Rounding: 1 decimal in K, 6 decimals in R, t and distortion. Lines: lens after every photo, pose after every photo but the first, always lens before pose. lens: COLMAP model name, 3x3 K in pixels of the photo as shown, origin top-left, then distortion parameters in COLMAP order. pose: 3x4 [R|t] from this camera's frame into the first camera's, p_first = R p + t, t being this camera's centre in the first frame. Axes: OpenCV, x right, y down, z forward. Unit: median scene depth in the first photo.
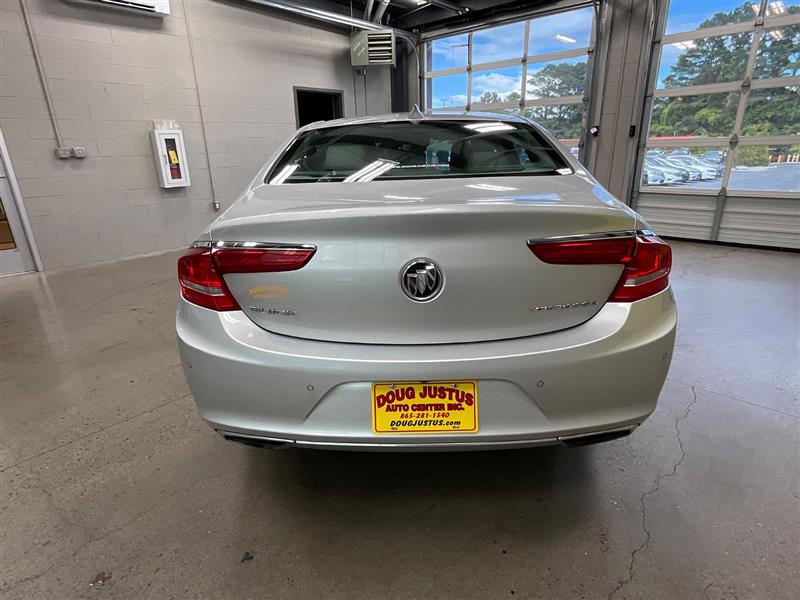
lens RADIAL K [[437.4, 0, 400.0], [0, 437.4, 302.7], [0, 0, 1]] dist [-0.002003, 0.000132]
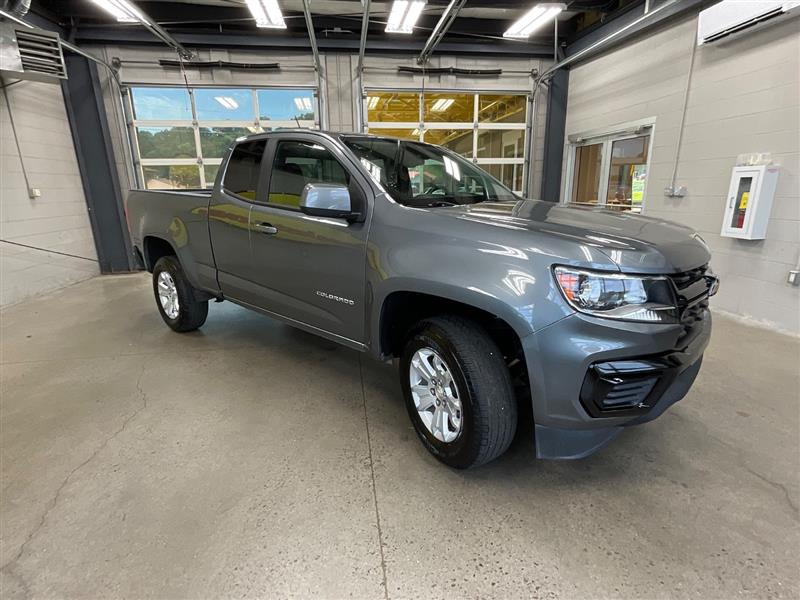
lens RADIAL K [[418.5, 0, 401.6], [0, 418.5, 301.0], [0, 0, 1]] dist [-0.018009, 0.014287]
pose [[-0.628421, 0.233385, -0.742037, 0.384165], [-0.238105, 0.850428, 0.469125, -0.324984], [0.740535, 0.471491, -0.478857, 0.838105]]
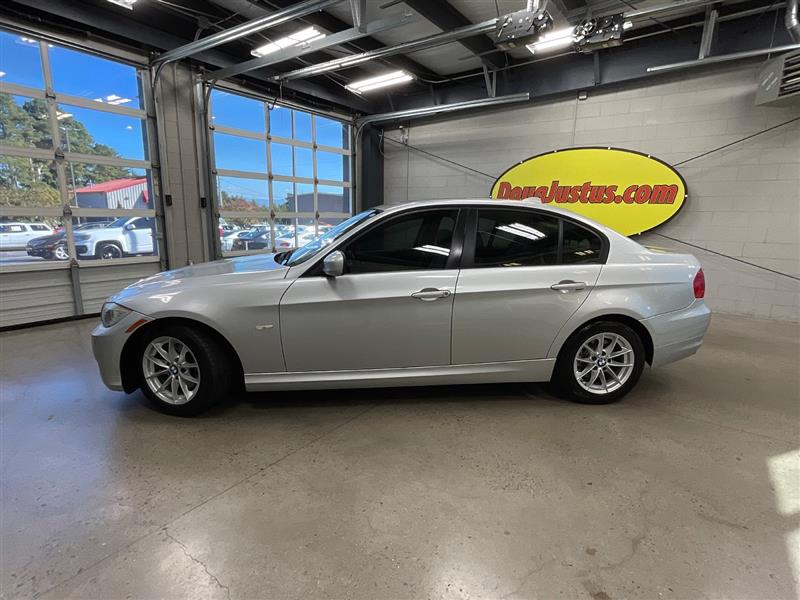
lens RADIAL K [[422.7, 0, 401.3], [0, 422.7, 301.8], [0, 0, 1]] dist [-0.013163, 0.010128]
pose [[-0.138335, -0.184264, 0.973093, -0.514585], [0.317463, 0.922444, 0.219804, -0.215695], [-0.938126, 0.339328, -0.069109, 0.624733]]
